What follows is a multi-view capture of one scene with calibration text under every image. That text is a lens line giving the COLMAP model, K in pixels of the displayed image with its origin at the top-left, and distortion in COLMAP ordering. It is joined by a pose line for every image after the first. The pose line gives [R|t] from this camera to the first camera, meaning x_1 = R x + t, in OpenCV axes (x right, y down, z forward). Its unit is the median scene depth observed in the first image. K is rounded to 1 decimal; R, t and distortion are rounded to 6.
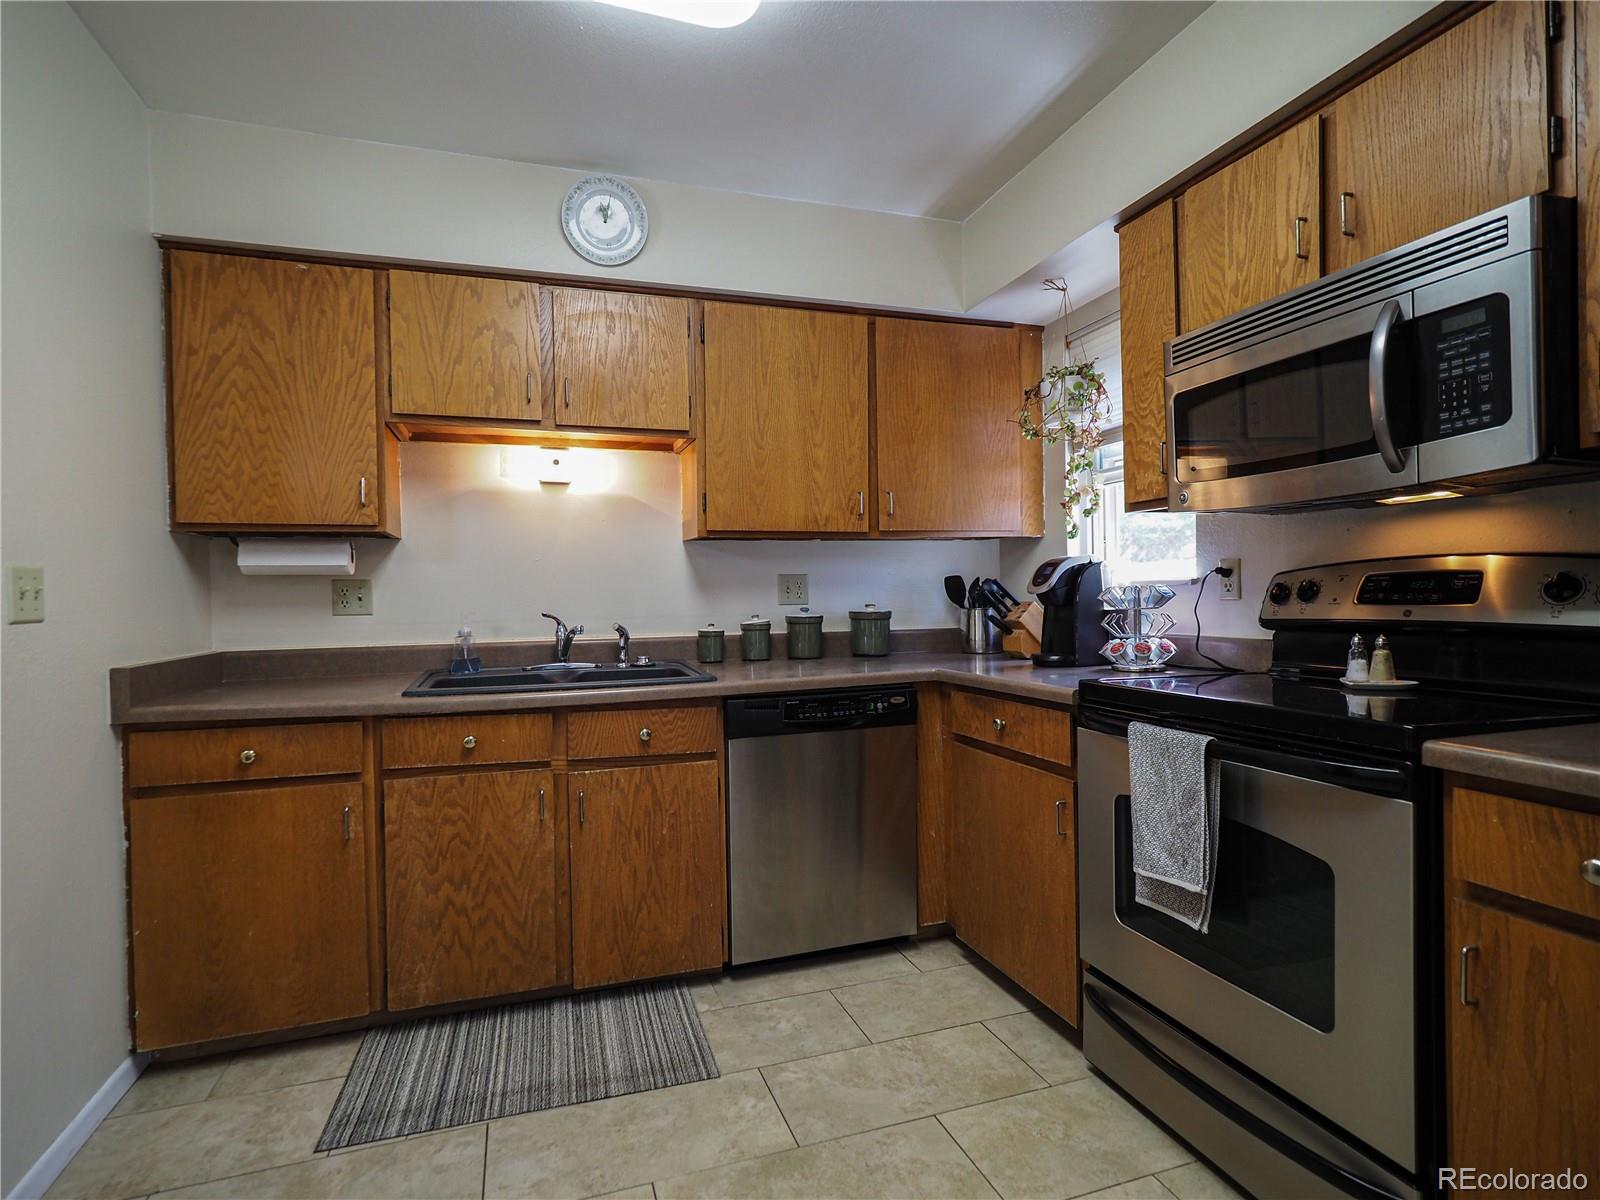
lens RADIAL K [[802.1, 0, 780.3], [0, 802.1, 601.4], [0, 0, 1]] dist [-0.004253, -0.001360]
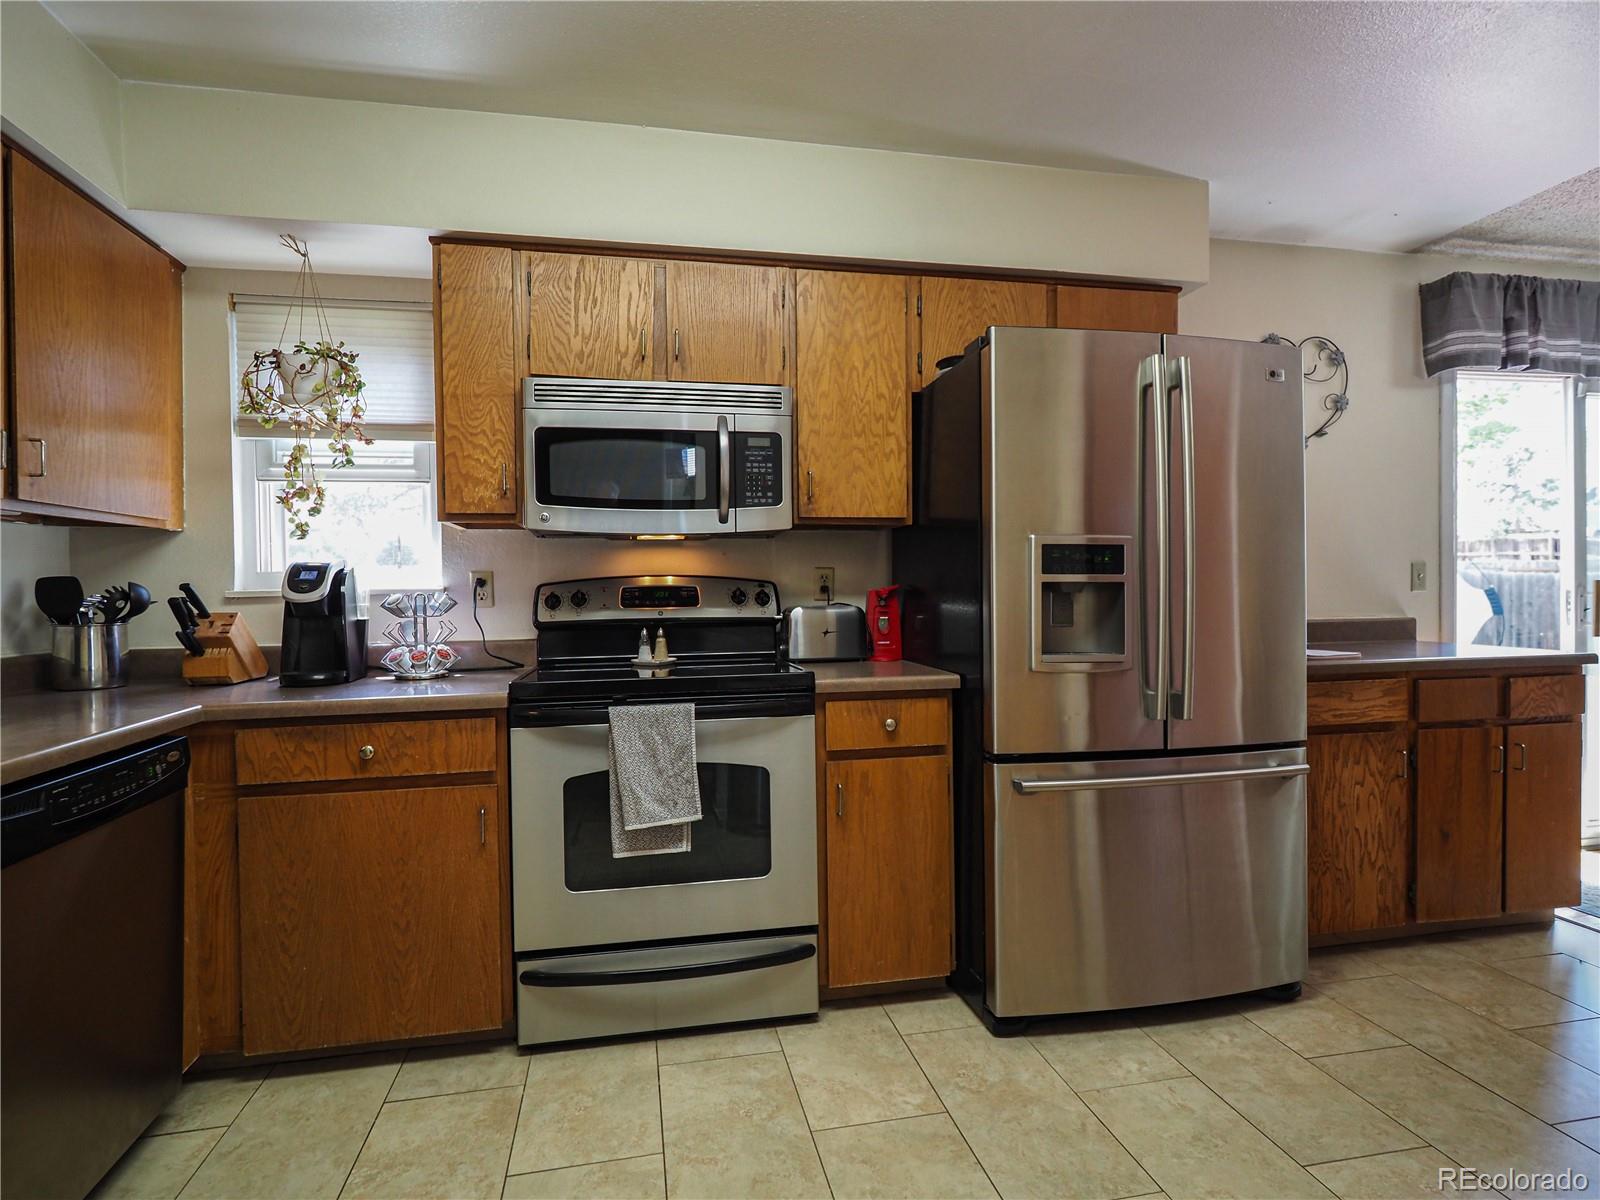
lens RADIAL K [[802.1, 0, 780.3], [0, 802.1, 601.4], [0, 0, 1]] dist [-0.004253, -0.001360]
pose [[0.120953, 0.008371, 0.992623, -0.640441], [0.017831, 0.999785, -0.010604, 0.011082], [-0.992498, 0.018982, 0.120778, 0.551800]]
